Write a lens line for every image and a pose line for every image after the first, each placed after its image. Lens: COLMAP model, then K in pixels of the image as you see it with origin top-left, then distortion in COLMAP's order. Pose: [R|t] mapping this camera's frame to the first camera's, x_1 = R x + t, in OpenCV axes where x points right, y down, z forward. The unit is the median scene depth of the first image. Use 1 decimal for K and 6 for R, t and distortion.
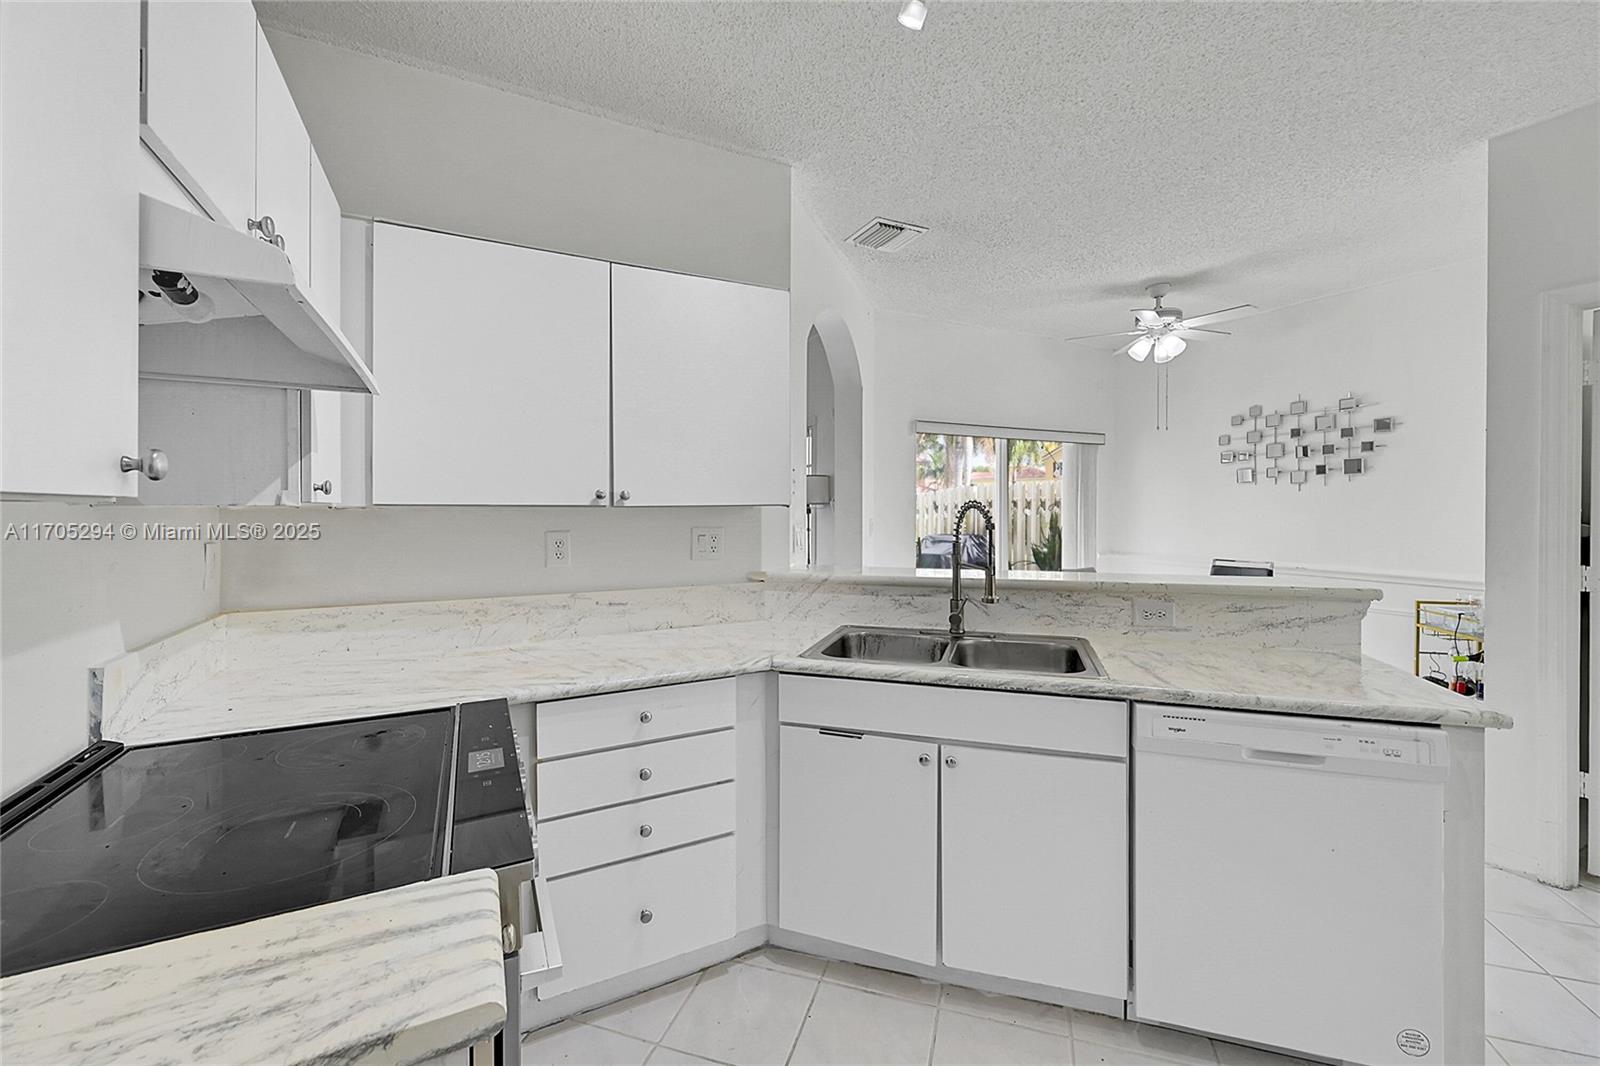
lens RADIAL K [[625.4, 0, 790.9], [0, 625.4, 503.9], [0, 0, 1]] dist [0.000390, 0.000024]
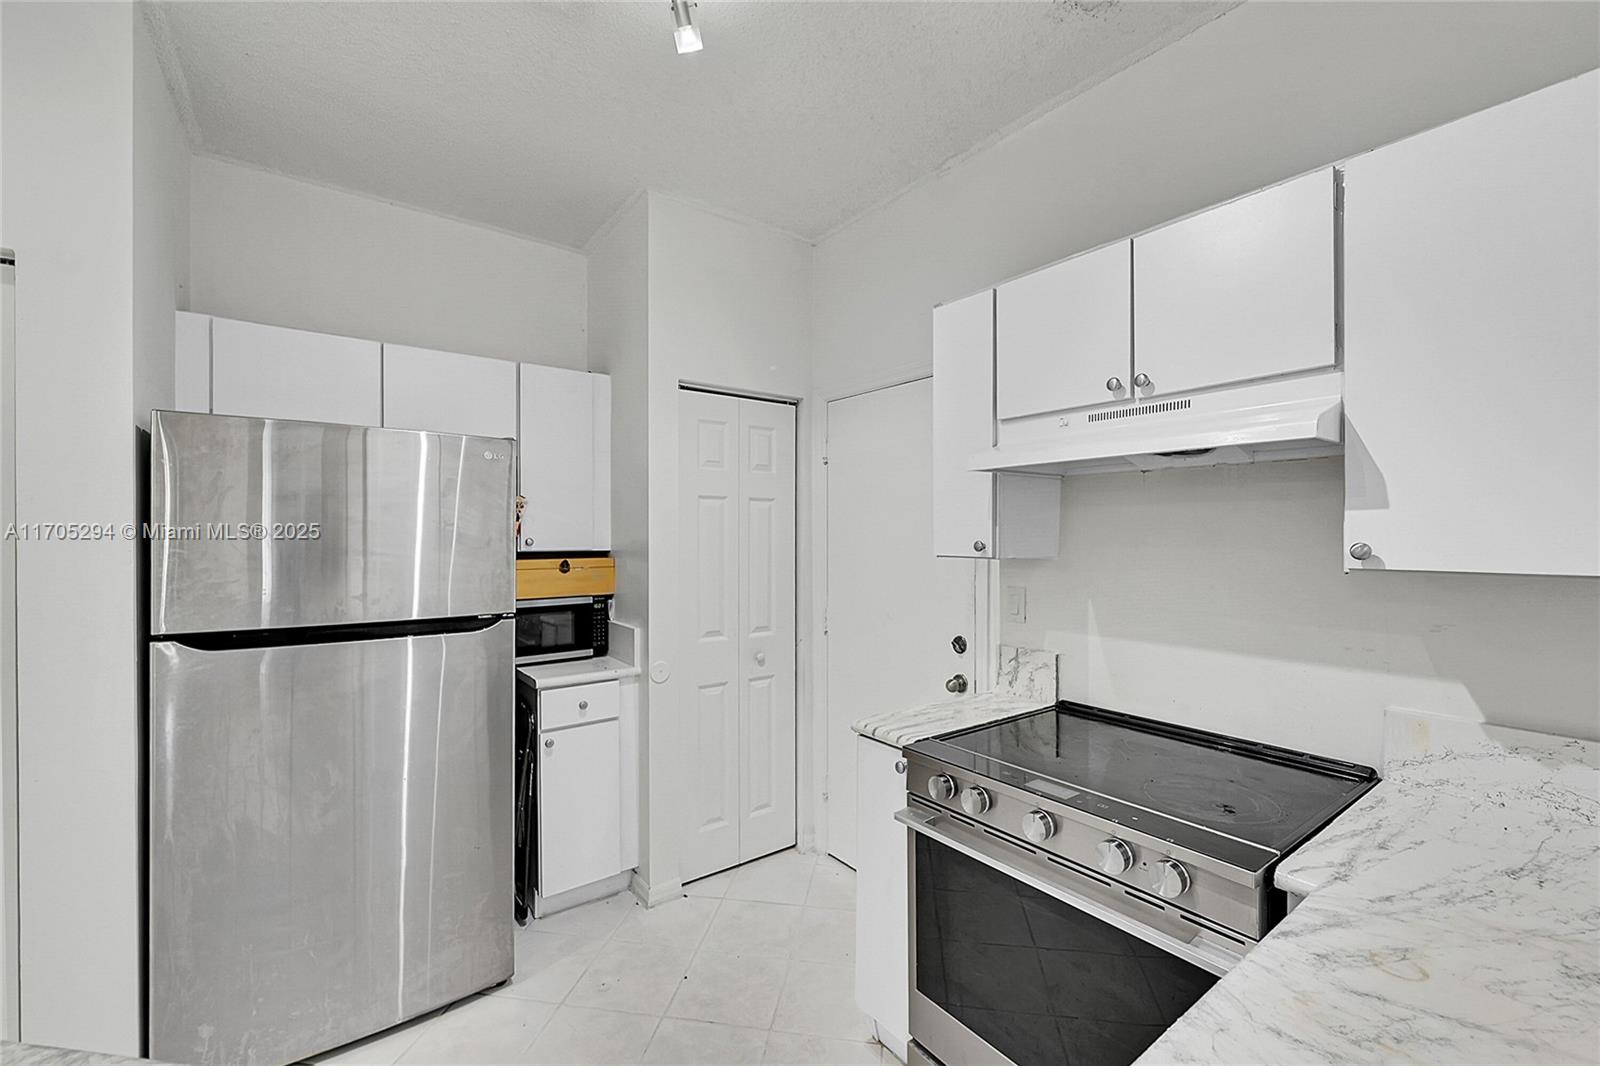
lens RADIAL K [[641.3, 0, 792.6], [0, 641.3, 538.6], [0, 0, 1]] dist [-0.000854, -0.000107]
pose [[-0.986543, 0.000070, -0.163500, 0.321677], [0.000397, 0.999998, -0.001968, -0.099946], [0.163500, -0.002006, -0.986541, 3.731368]]
